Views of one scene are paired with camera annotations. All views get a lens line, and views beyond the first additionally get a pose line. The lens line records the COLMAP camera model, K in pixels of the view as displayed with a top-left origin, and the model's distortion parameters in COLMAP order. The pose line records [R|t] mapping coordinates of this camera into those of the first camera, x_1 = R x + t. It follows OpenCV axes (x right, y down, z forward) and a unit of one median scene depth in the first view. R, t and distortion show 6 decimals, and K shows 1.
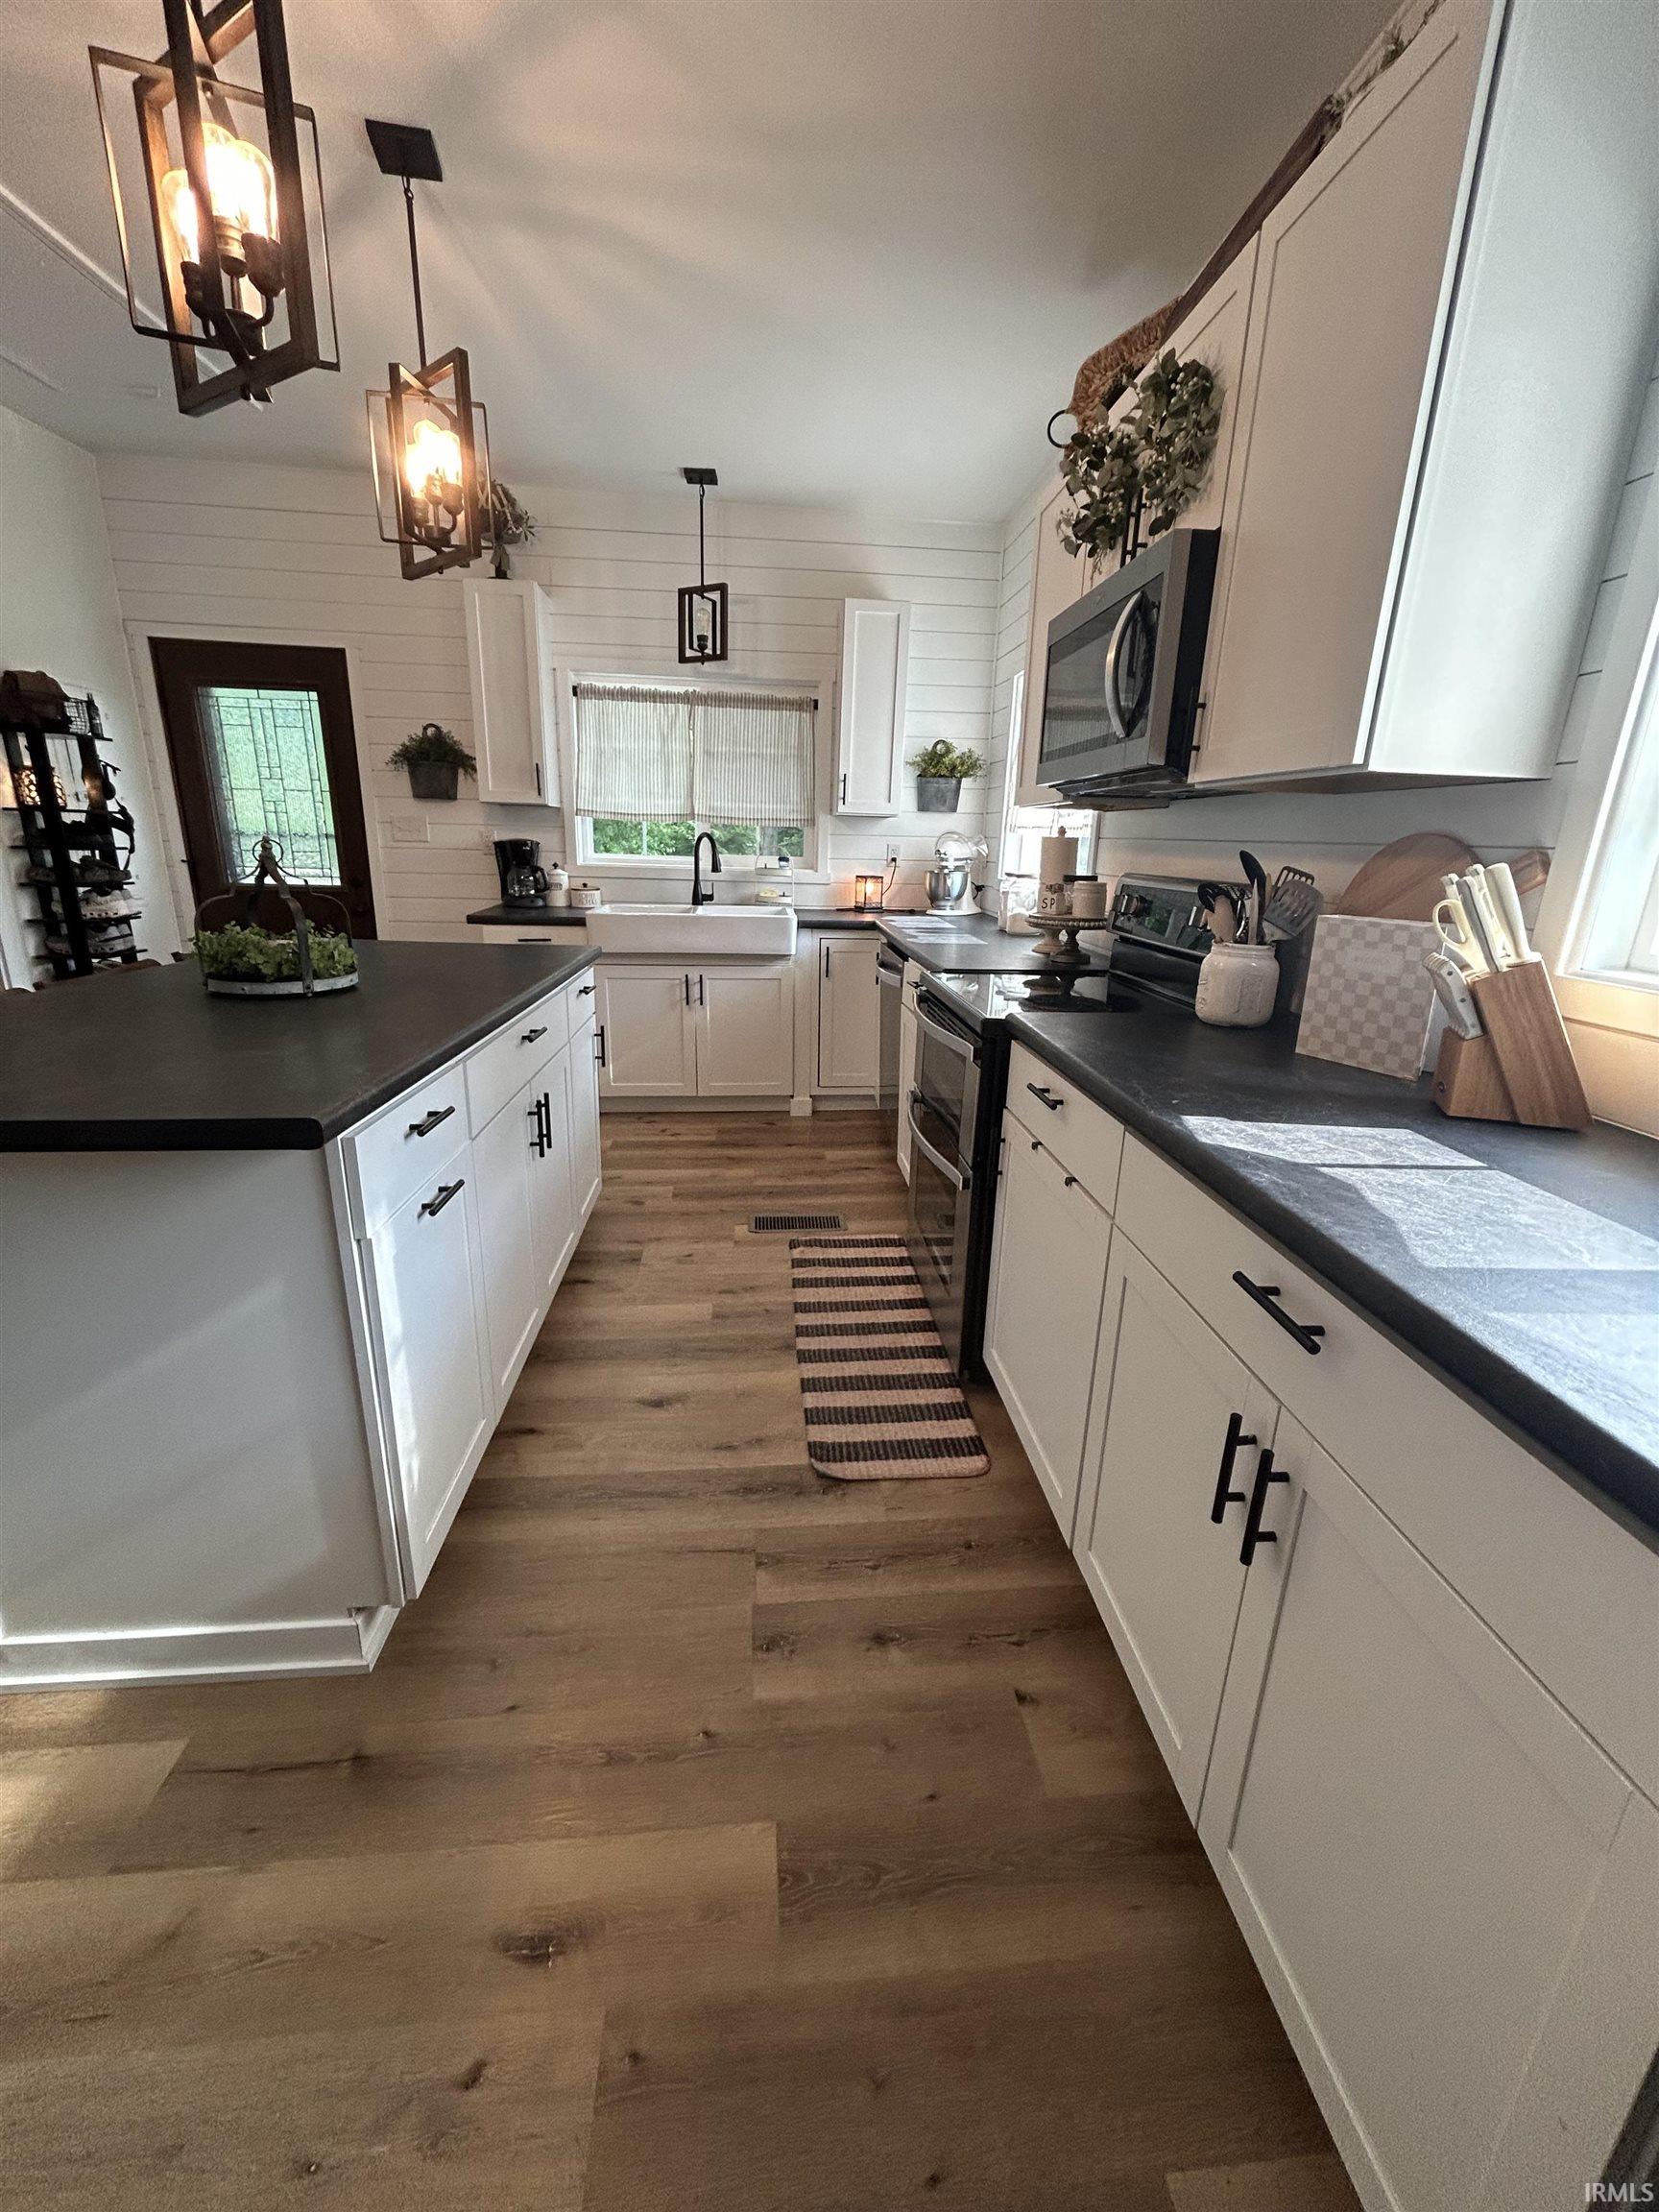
lens RADIAL K [[900.4, 0, 837.0], [0, 900.4, 1107.1], [0, 0, 1]] dist [-0.002553, 0.000281]
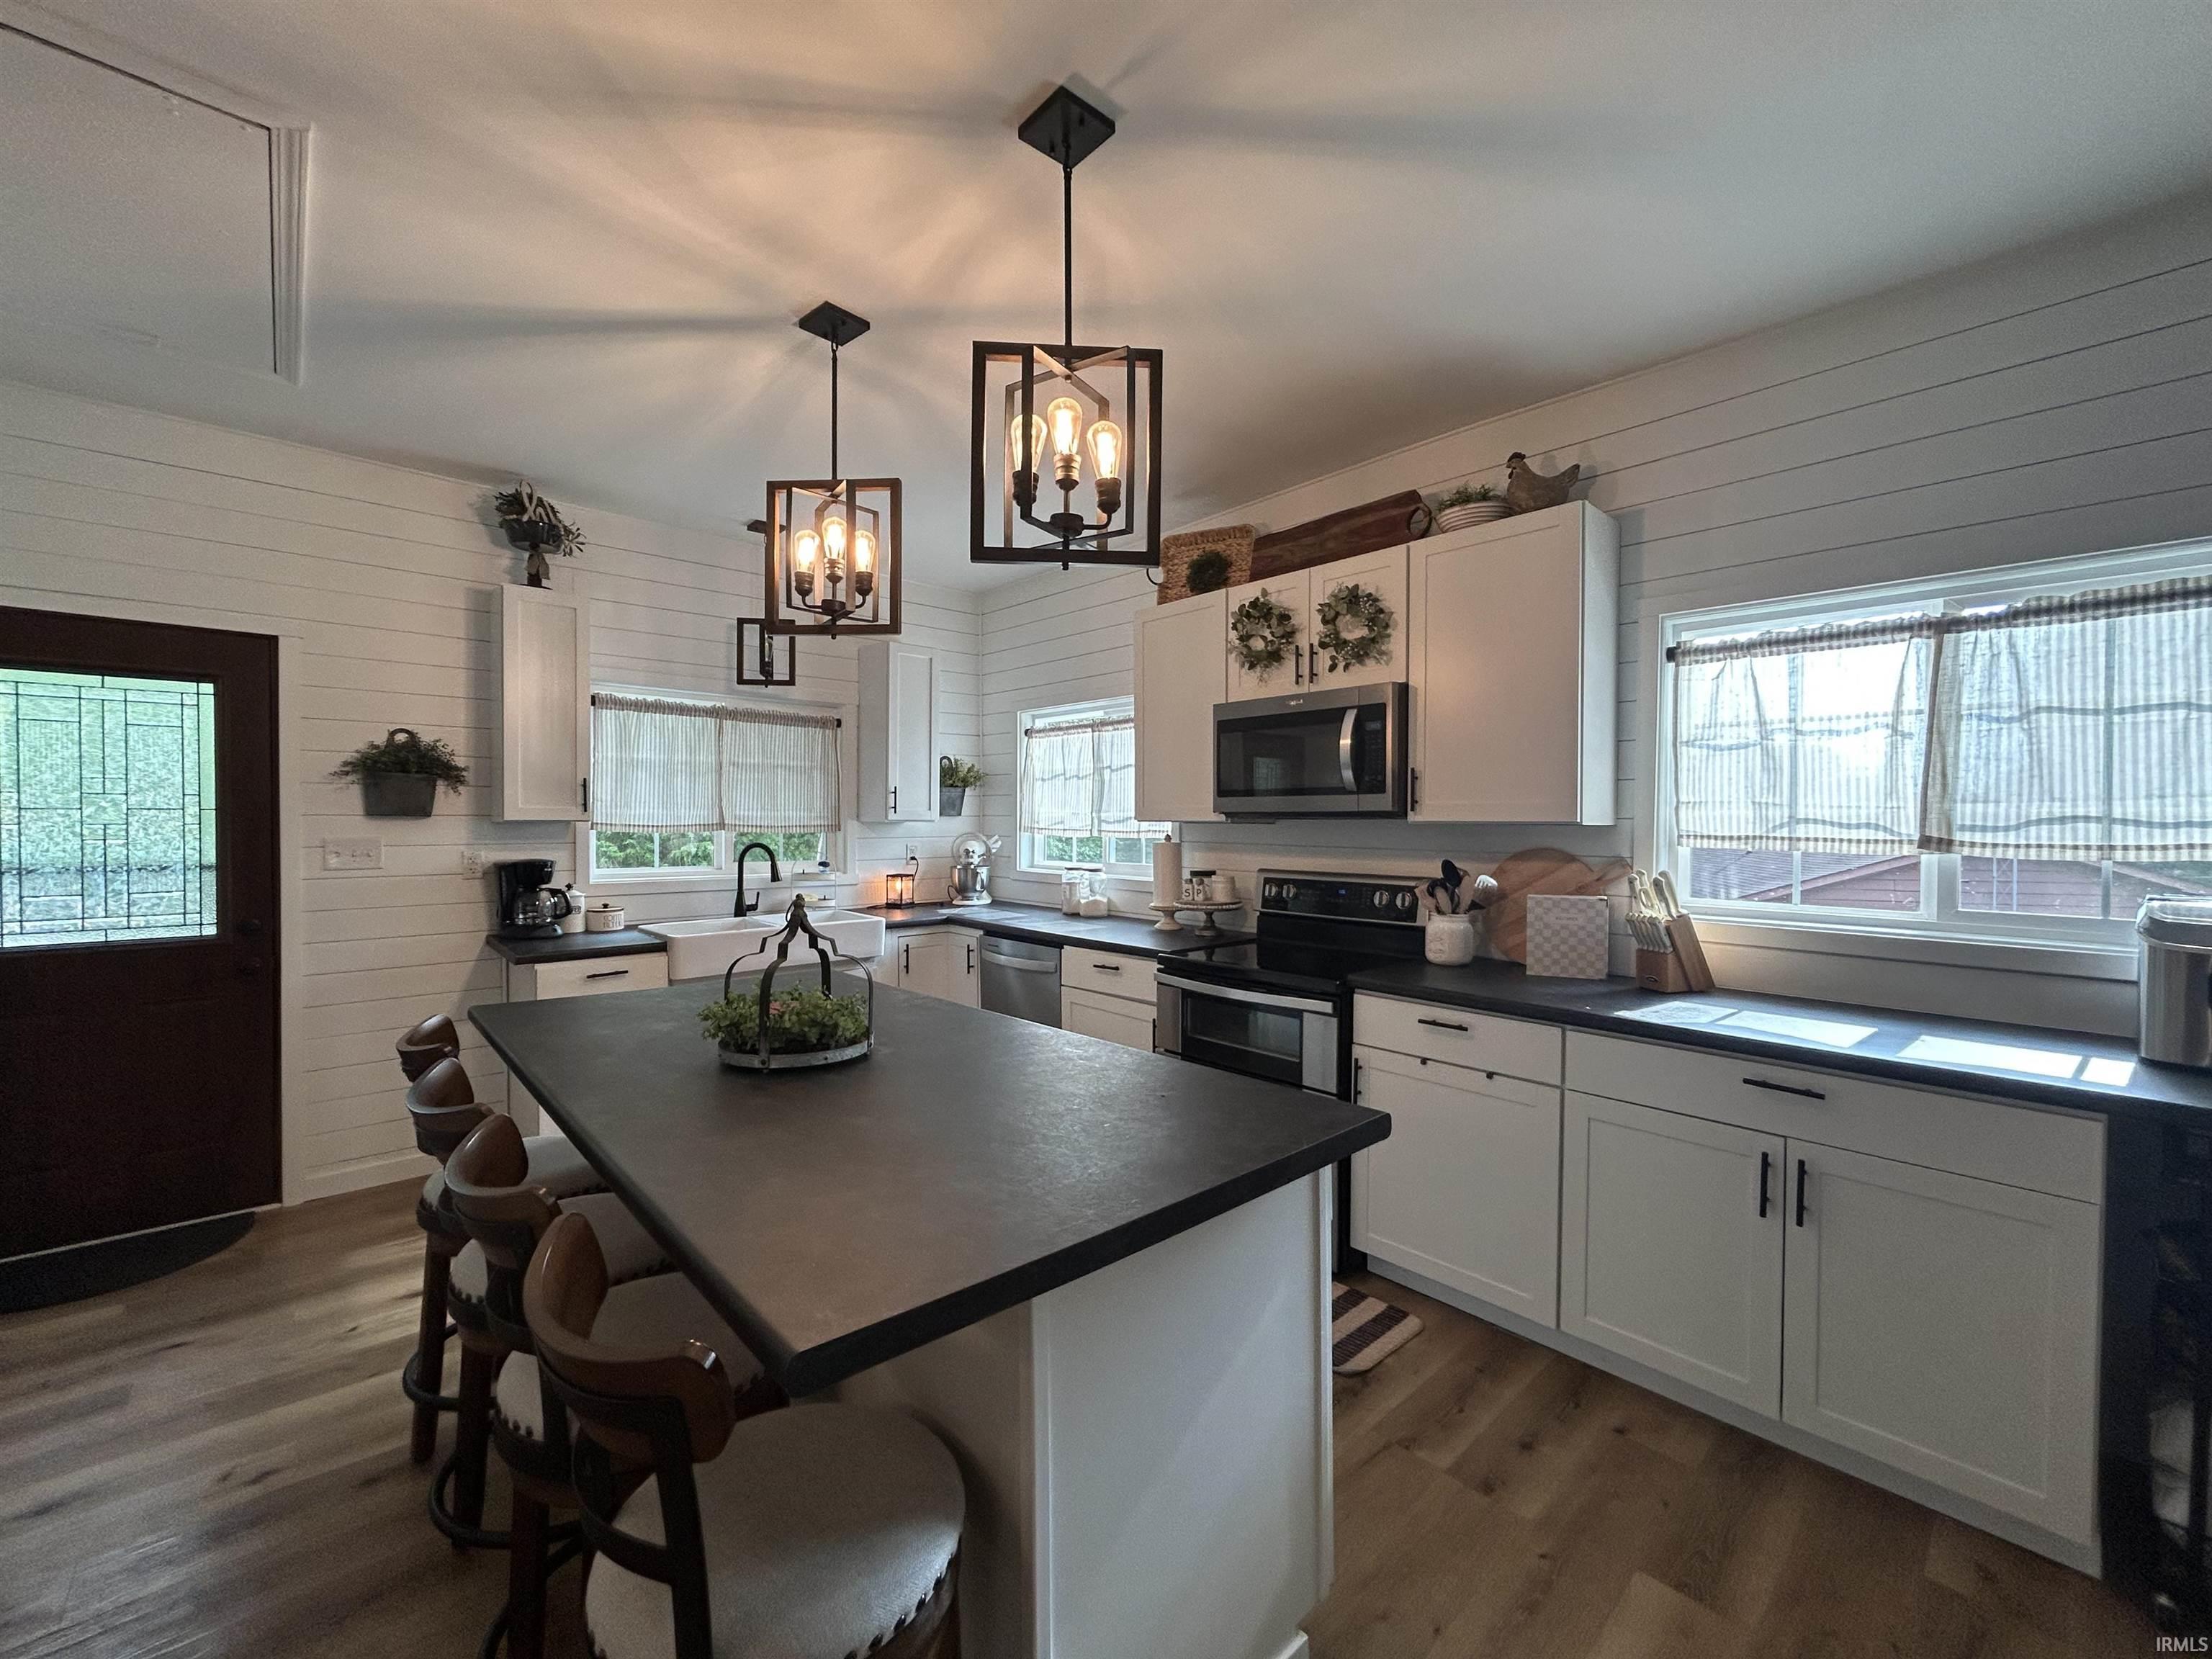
lens RADIAL K [[900.4, 0, 1096.7], [0, 900.4, 828.1], [0, 0, 1]] dist [-0.002553, 0.000281]
pose [[0.793234, -0.032153, 0.608068, -0.449135], [0.191433, 0.961140, -0.198905, -0.055254], [-0.578043, 0.274182, 0.768564, 0.030425]]
